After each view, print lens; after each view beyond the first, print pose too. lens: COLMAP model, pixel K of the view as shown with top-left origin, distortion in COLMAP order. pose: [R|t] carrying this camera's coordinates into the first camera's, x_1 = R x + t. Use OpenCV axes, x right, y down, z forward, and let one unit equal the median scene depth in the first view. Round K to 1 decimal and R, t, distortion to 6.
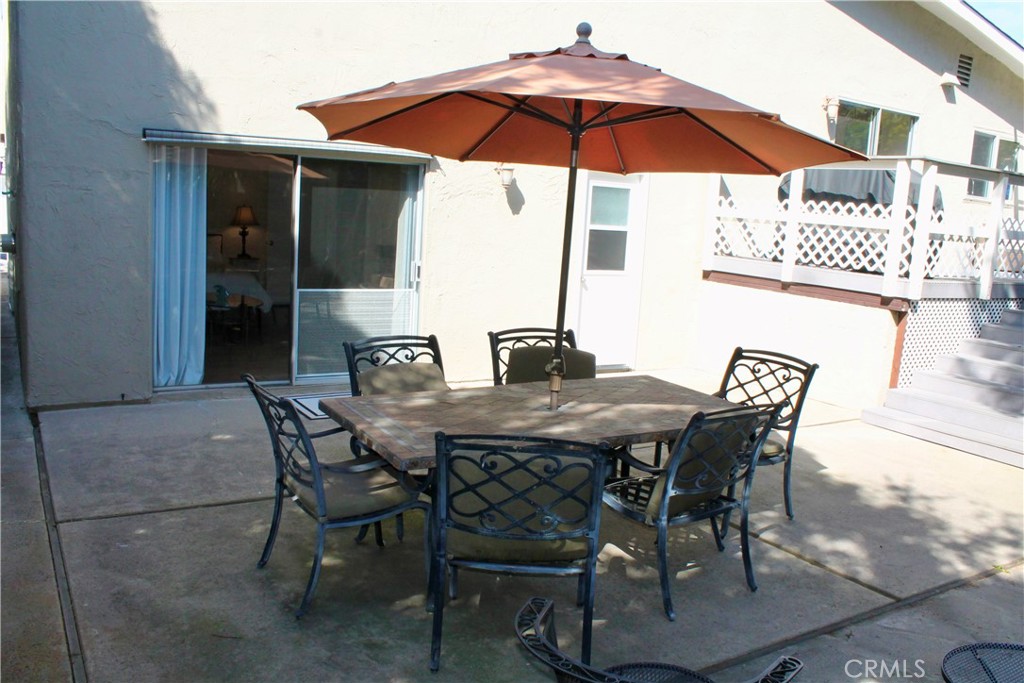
lens RADIAL K [[858.5, 0, 512.0], [0, 858.5, 341.5], [0, 0, 1]] dist [-0.112675, 0.002691]
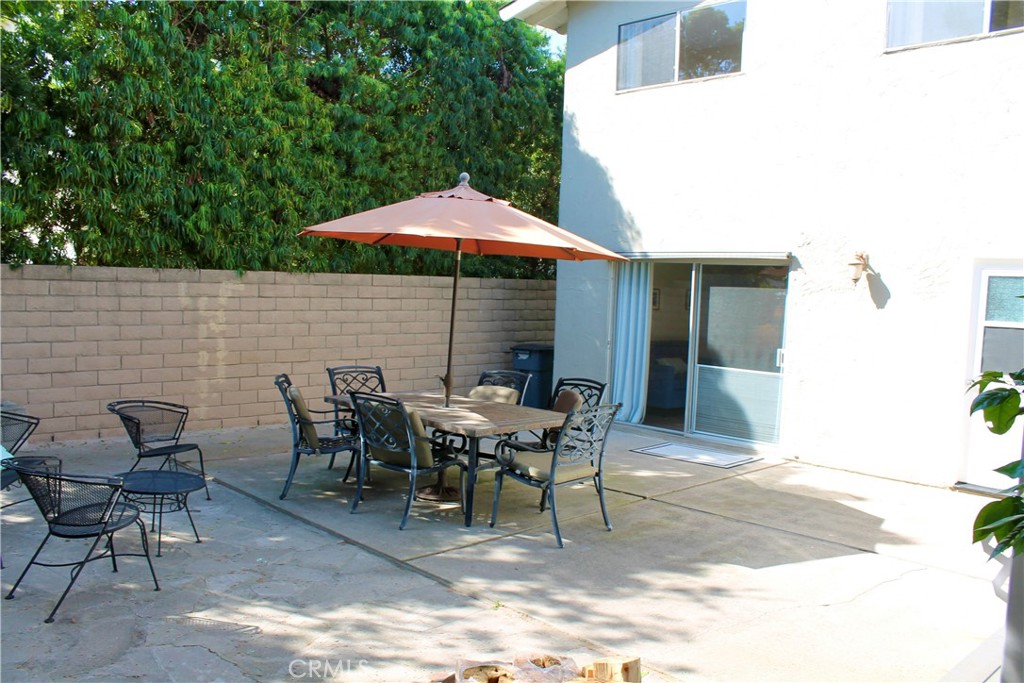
lens RADIAL K [[858.5, 0, 512.0], [0, 858.5, 341.5], [0, 0, 1]] dist [-0.112675, 0.002691]
pose [[0.228587, 0.016103, -0.973390, 1.424515], [-0.177820, 0.983733, -0.025485, -0.018192], [0.957146, 0.178914, 0.227732, 0.632254]]
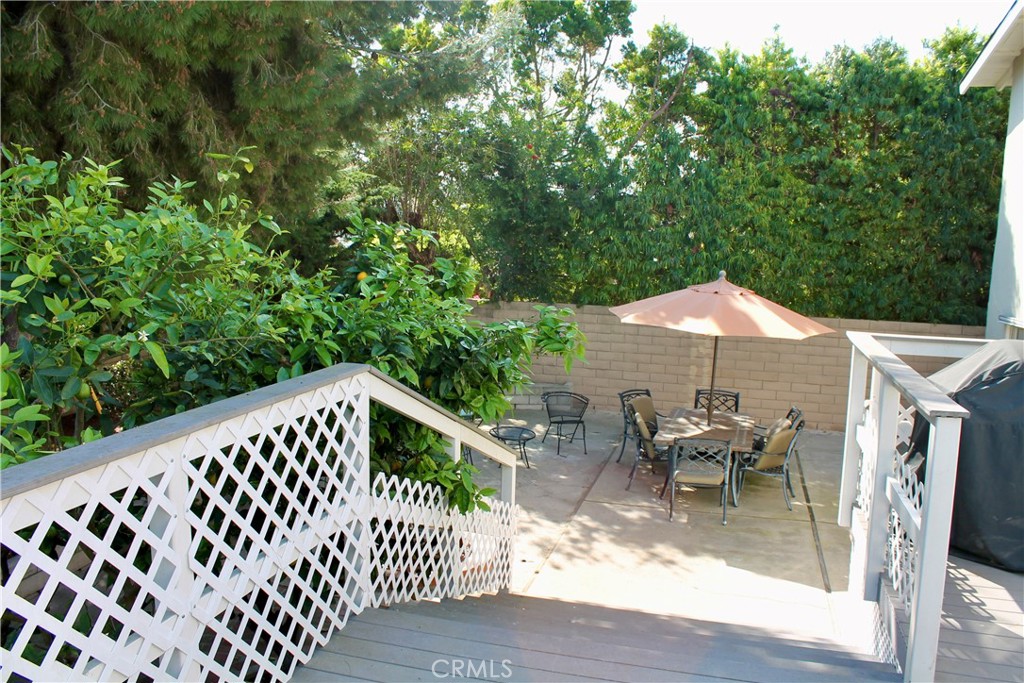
lens RADIAL K [[858.5, 0, 512.0], [0, 858.5, 341.5], [0, 0, 1]] dist [-0.112675, 0.002691]
pose [[-0.712214, 0.010106, -0.701890, 1.790270], [-0.185084, 0.961811, 0.201654, -0.408716], [0.677123, 0.273529, -0.683144, 1.763354]]
